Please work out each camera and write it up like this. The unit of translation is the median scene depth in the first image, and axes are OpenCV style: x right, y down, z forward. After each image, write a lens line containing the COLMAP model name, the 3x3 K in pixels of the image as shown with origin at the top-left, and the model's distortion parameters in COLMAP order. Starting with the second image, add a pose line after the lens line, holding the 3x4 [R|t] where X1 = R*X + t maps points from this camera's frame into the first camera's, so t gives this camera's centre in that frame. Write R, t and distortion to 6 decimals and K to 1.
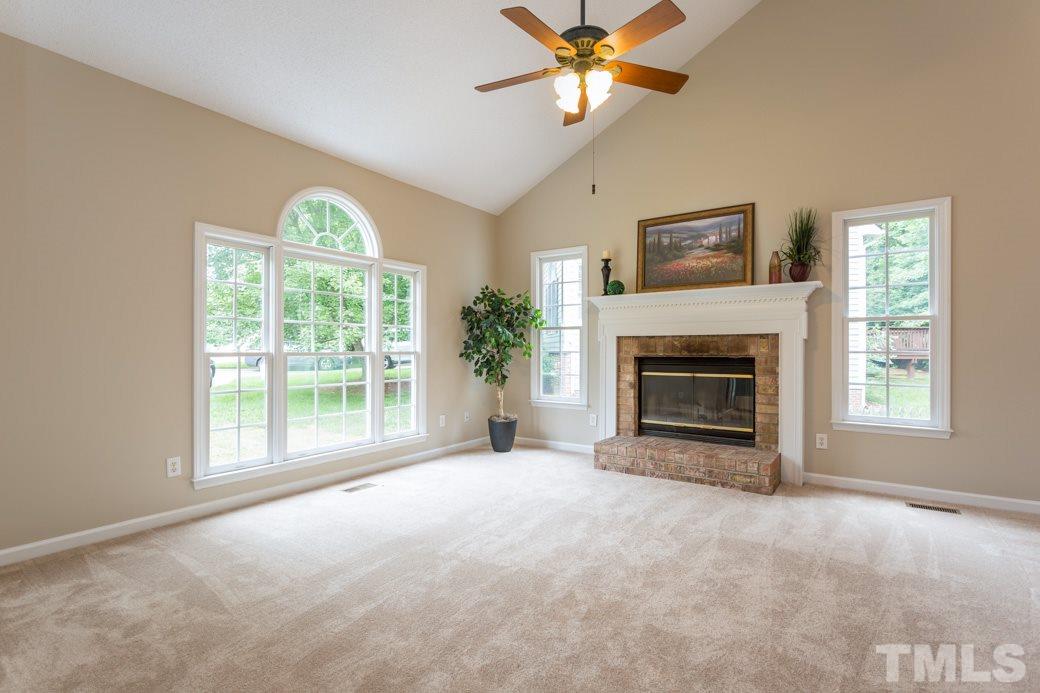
lens RADIAL K [[490.0, 0, 514.3], [0, 490.0, 343.6], [0, 0, 1]] dist [0.001898, 0.000380]
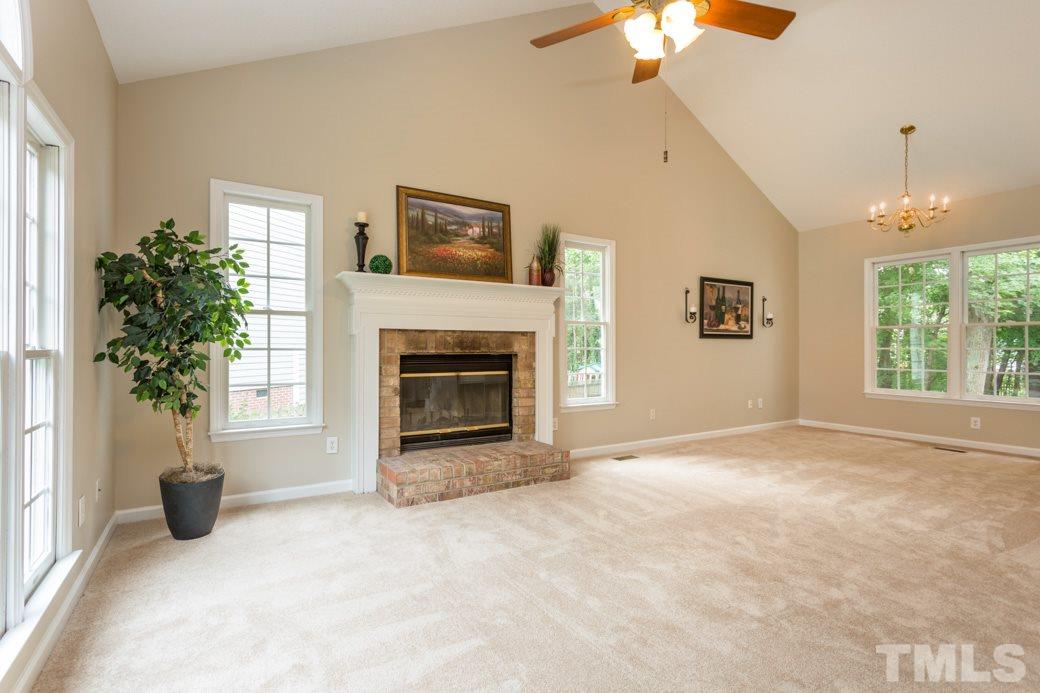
lens RADIAL K [[490.0, 0, 514.3], [0, 490.0, 343.6], [0, 0, 1]] dist [0.001898, 0.000380]
pose [[0.409751, 0.006674, 0.912173, -0.439696], [-0.012762, 0.999917, -0.001584, 0.007563], [-0.912108, -0.010992, 0.409802, 0.546566]]
